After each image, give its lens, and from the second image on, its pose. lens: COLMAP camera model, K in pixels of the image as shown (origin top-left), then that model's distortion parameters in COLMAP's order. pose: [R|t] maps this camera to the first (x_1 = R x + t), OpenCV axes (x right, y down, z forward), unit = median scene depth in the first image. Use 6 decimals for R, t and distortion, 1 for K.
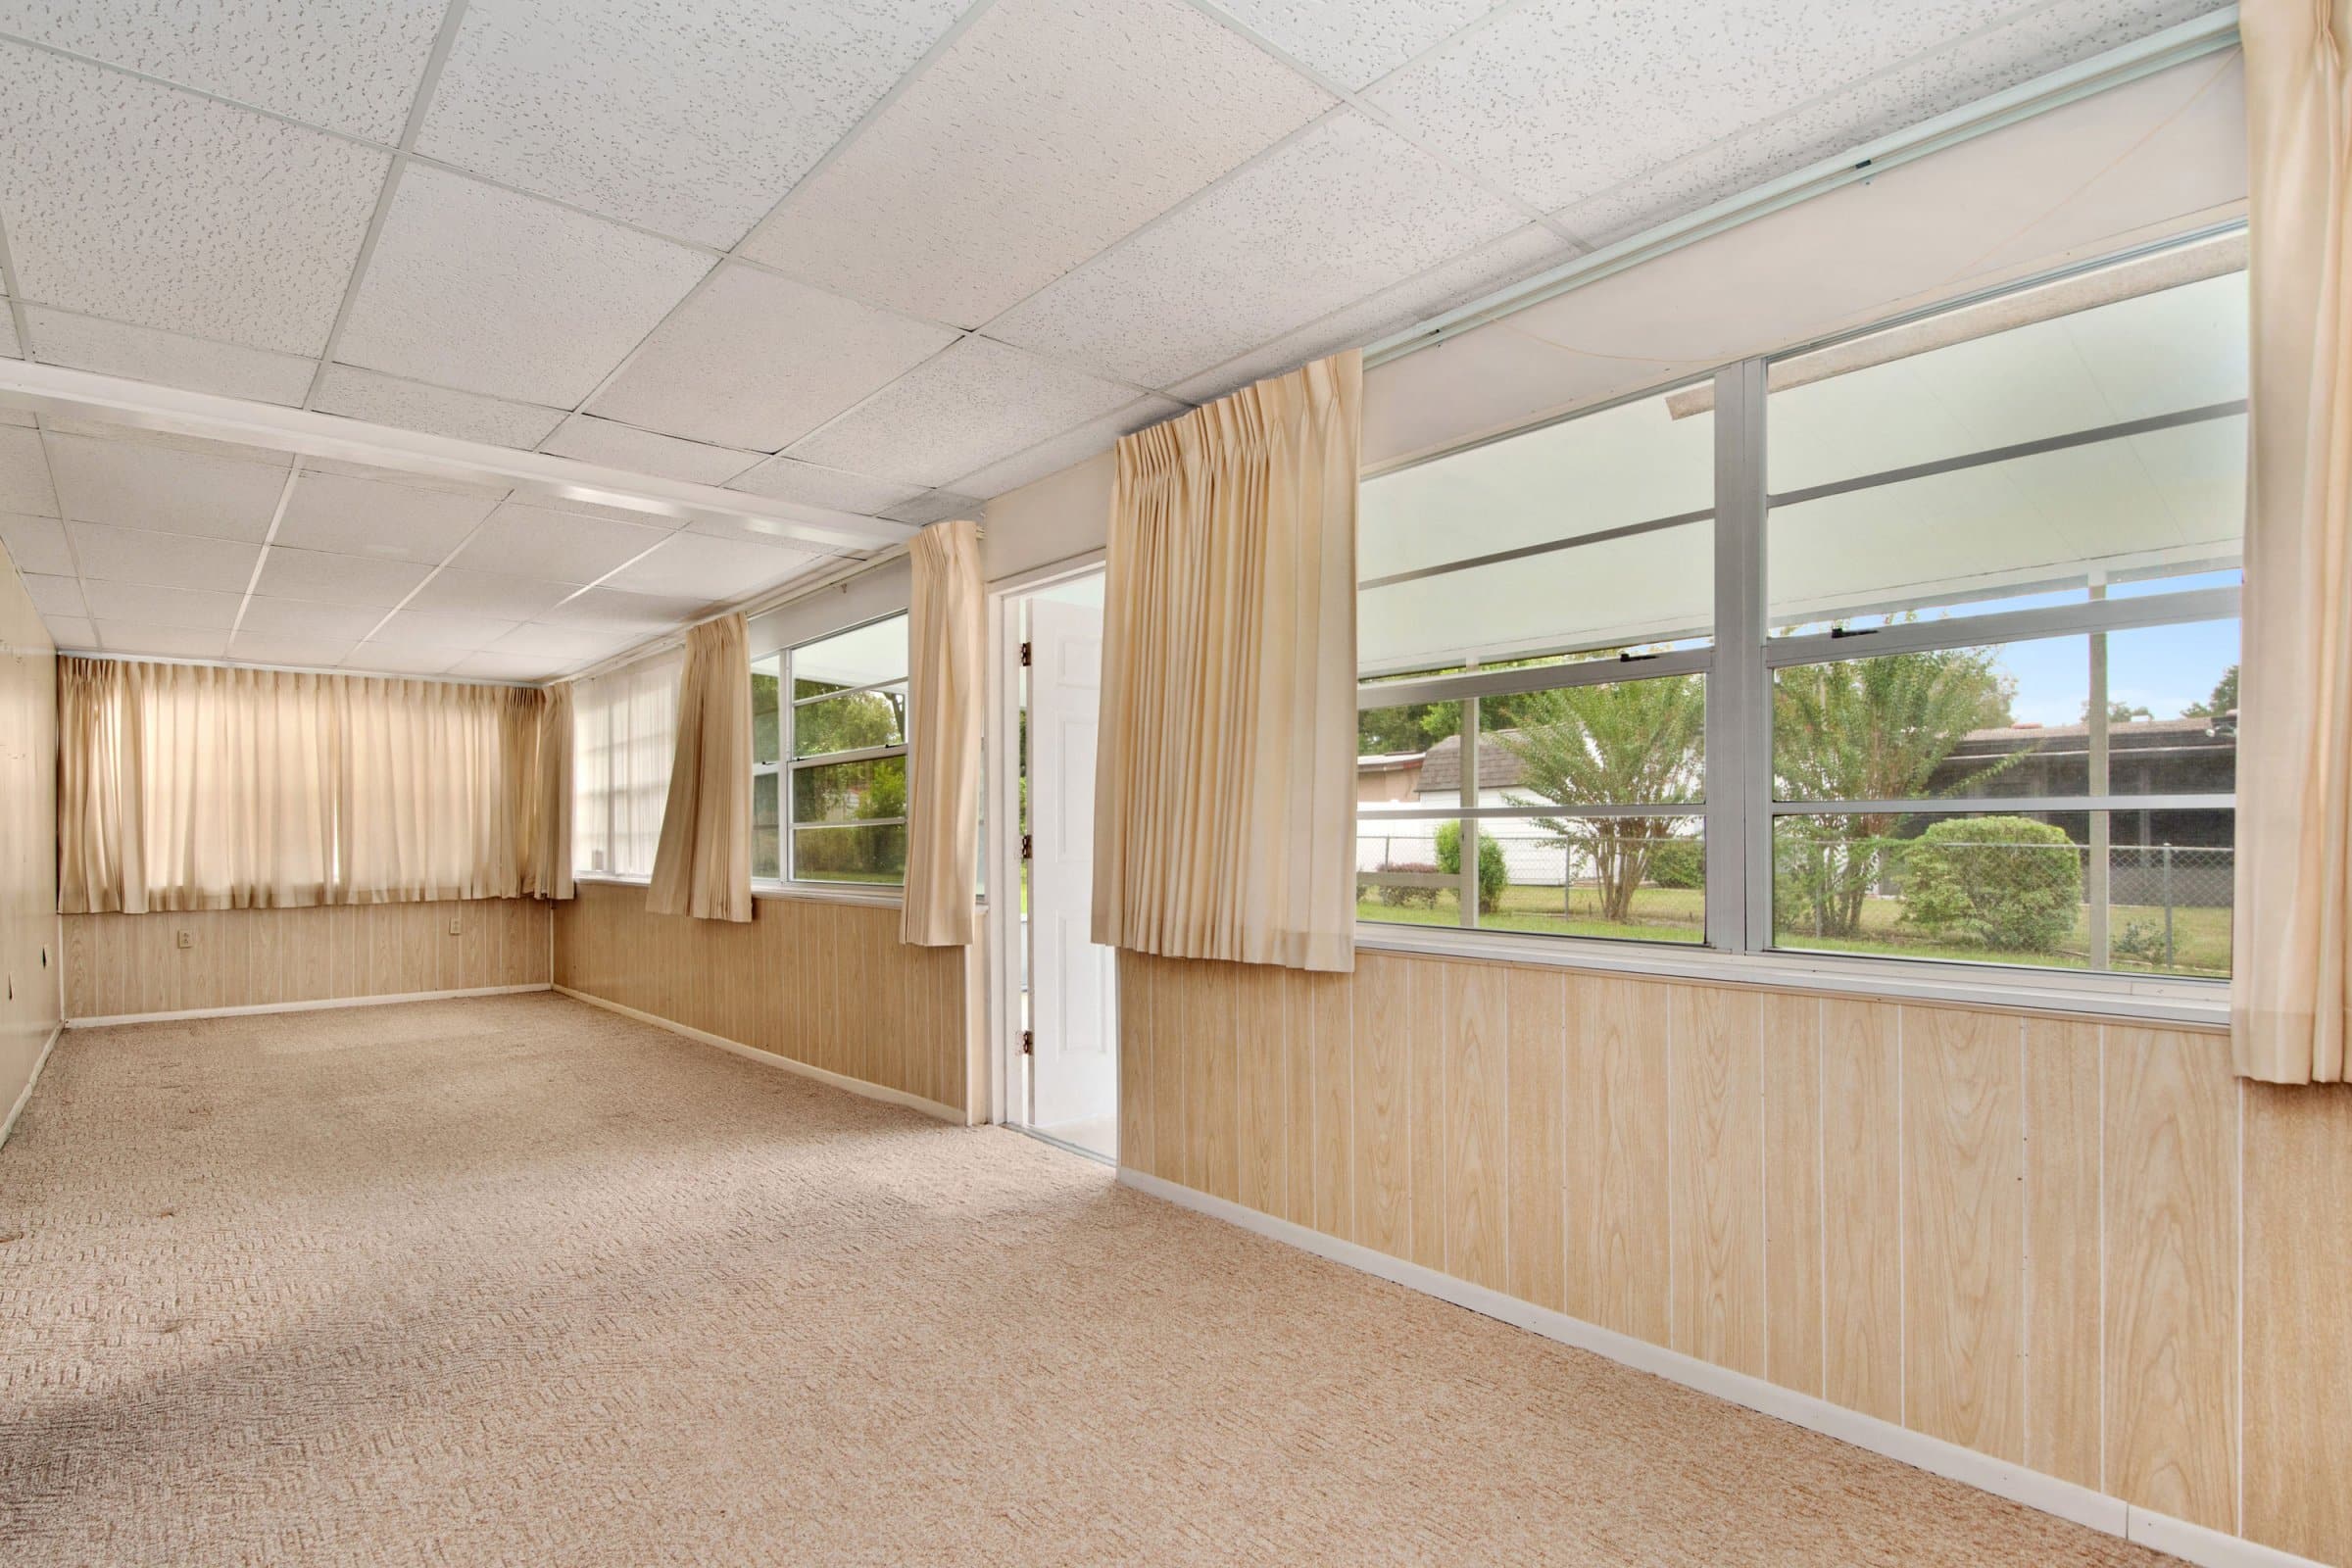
lens RADIAL K [[1166.6, 0, 1134.1], [0, 1166.6, 843.1], [0, 0, 1]] dist [-0.020182, -0.000459]
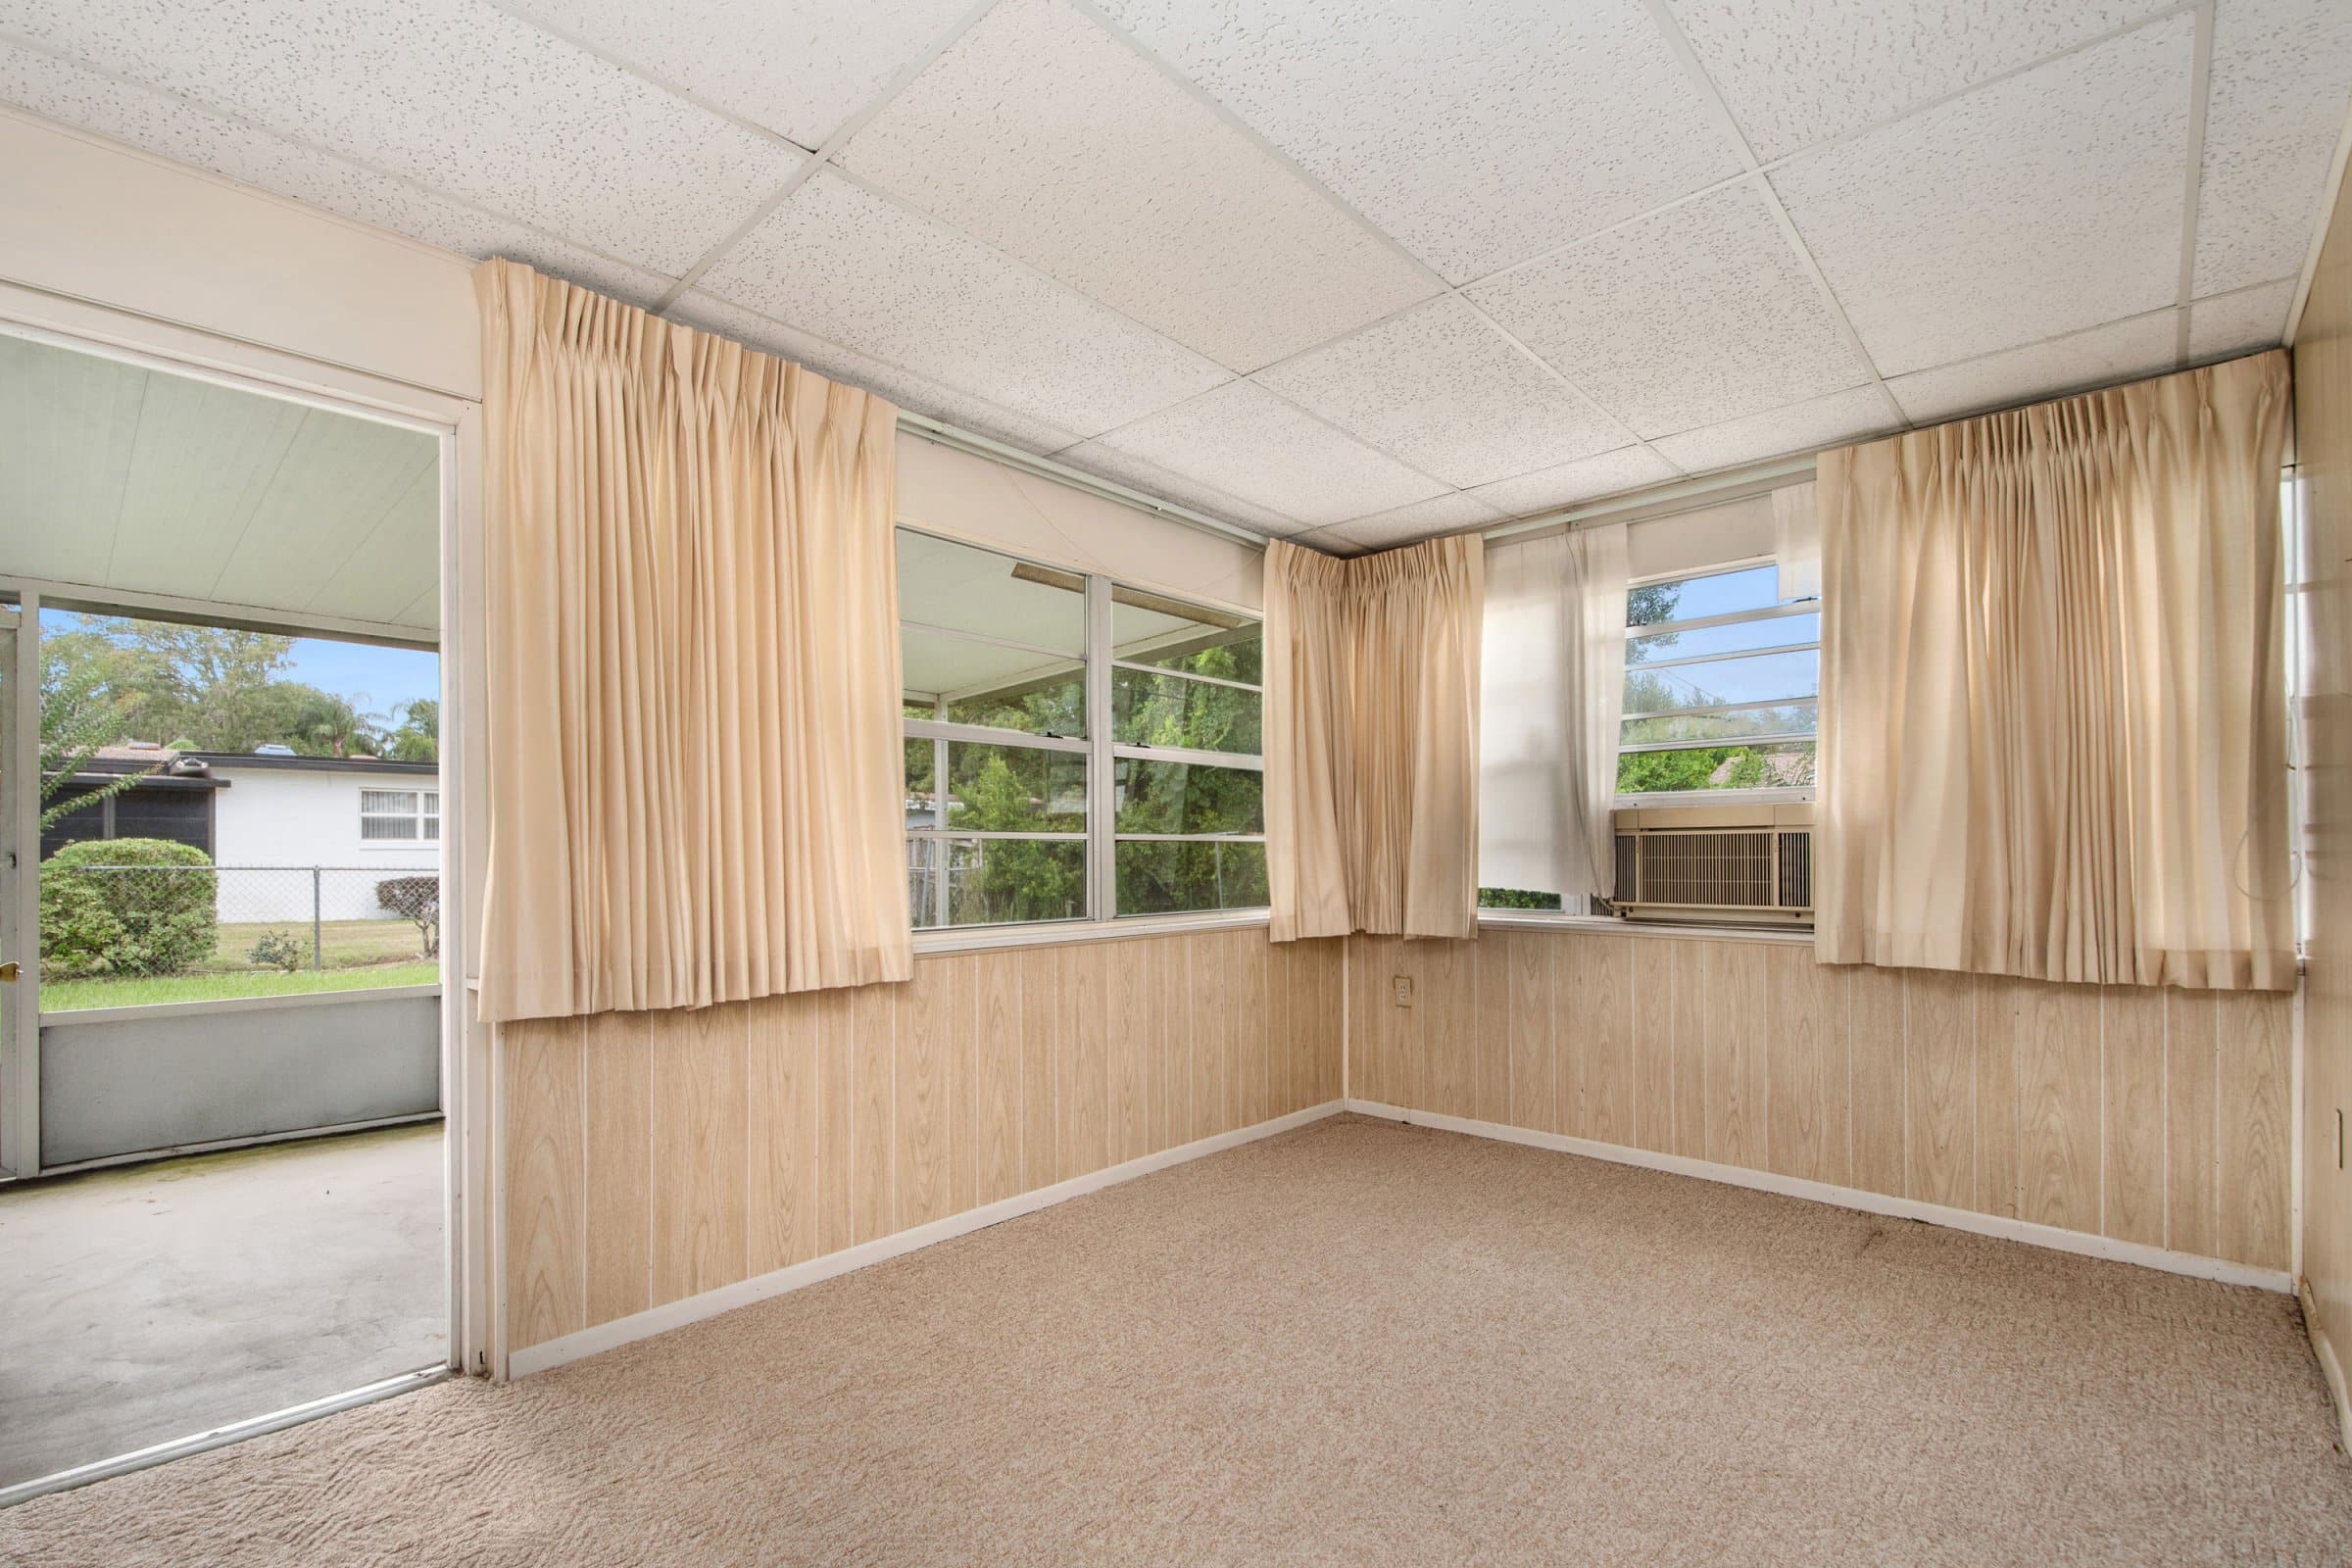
lens RADIAL K [[1037.8, 0, 1178.9], [0, 1037.8, 846.0], [0, 0, 1]] dist [0.027698, -0.023527]
pose [[-0.122700, 0.008513, 0.992407, -0.232433], [0.010190, 0.999921, -0.007318, -0.001216], [-0.992391, 0.009215, -0.122777, 0.247608]]
